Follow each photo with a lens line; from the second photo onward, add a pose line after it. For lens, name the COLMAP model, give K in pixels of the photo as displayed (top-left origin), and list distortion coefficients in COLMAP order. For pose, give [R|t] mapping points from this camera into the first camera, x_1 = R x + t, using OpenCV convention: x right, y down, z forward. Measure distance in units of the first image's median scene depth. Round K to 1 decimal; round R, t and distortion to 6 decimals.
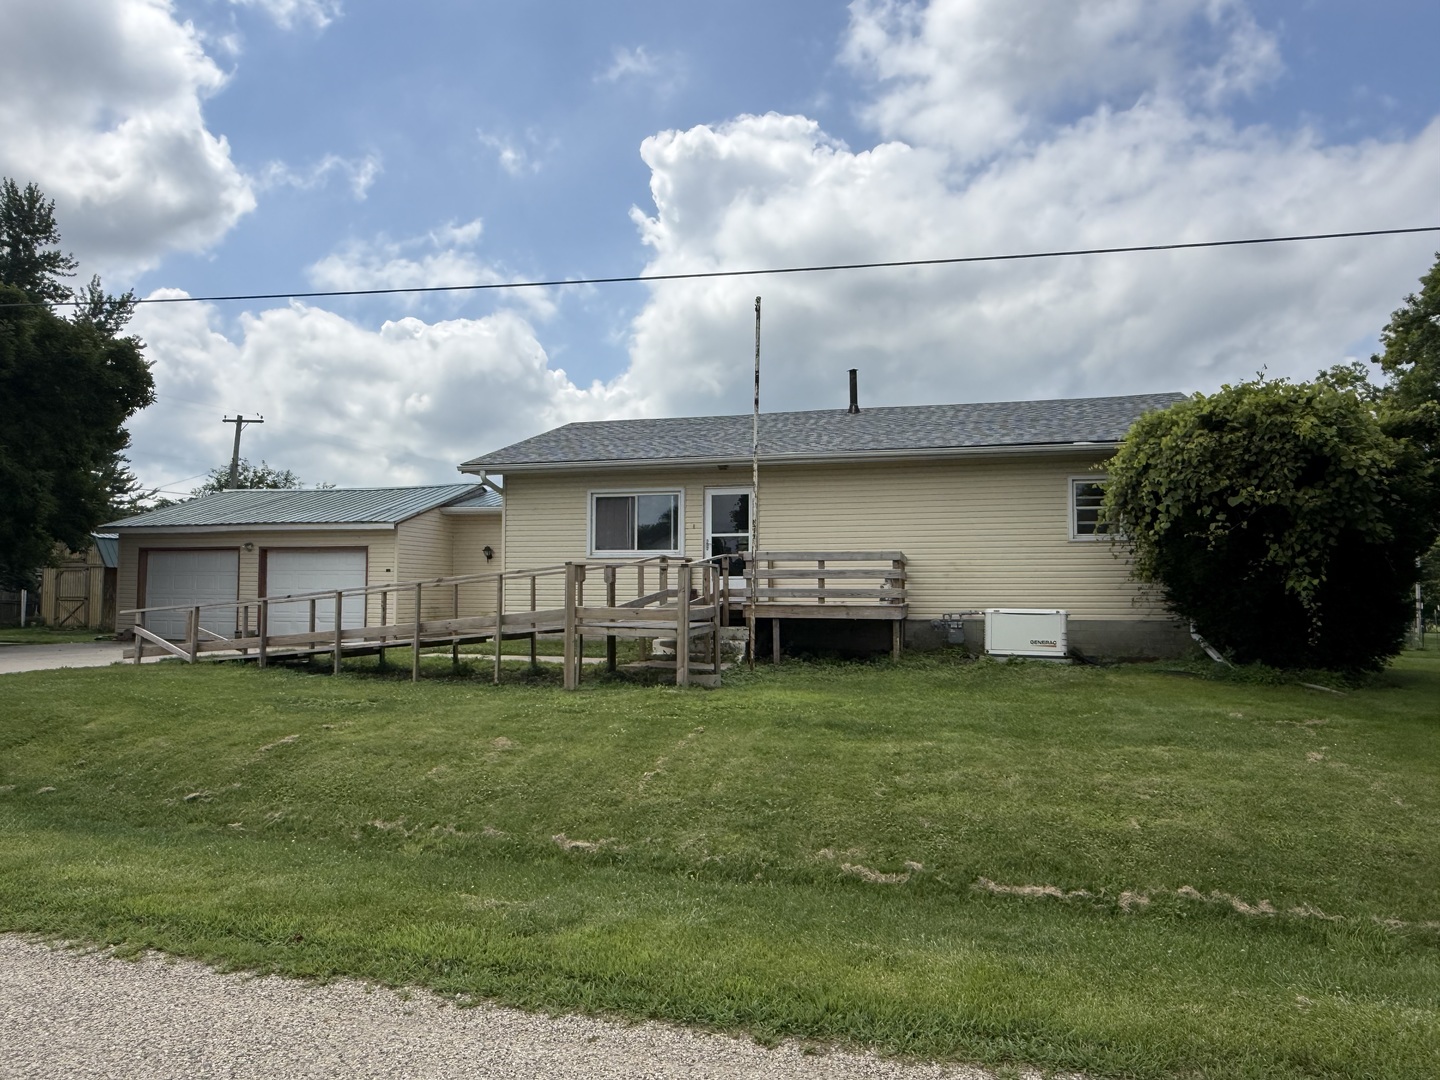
lens RADIAL K [[1017.9, 0, 720.0], [0, 1017.9, 540.0], [0, 0, 1]] dist [-0.044334, -0.000613]
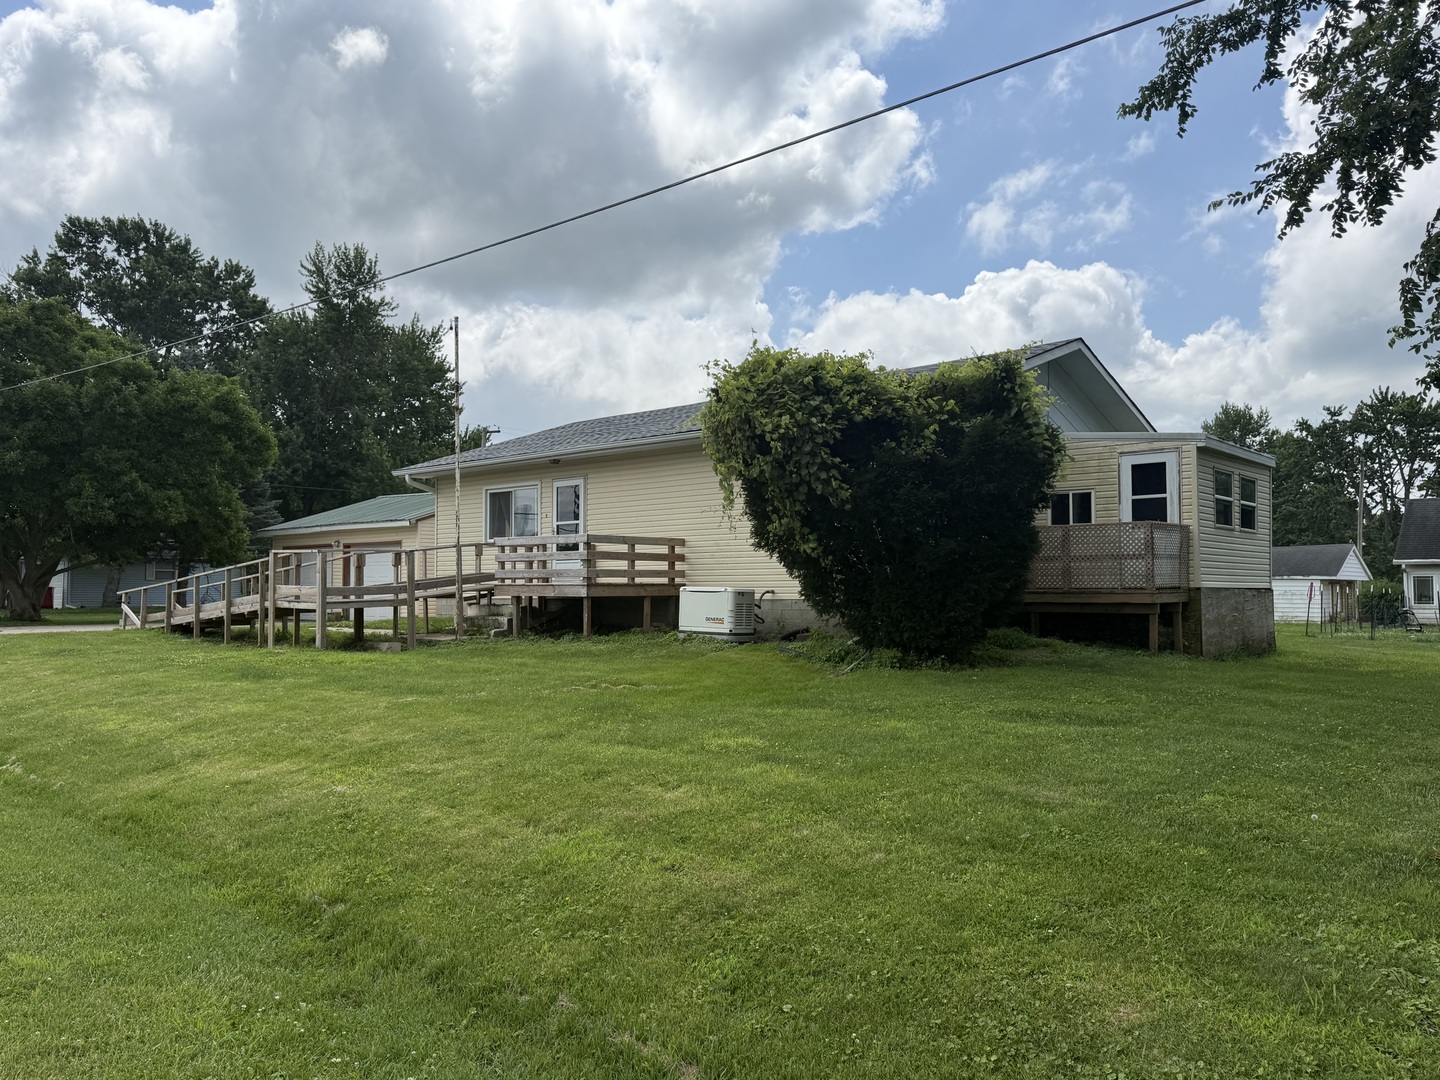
lens RADIAL K [[1043.8, 0, 720.0], [0, 1043.8, 540.0], [0, 0, 1]] dist [0.001706, 0.000230]
pose [[0.916644, -0.027534, -0.398756, 0.630933], [0.034775, 0.999335, 0.010936, 0.007270], [0.398190, -0.023891, 0.916992, 0.006875]]
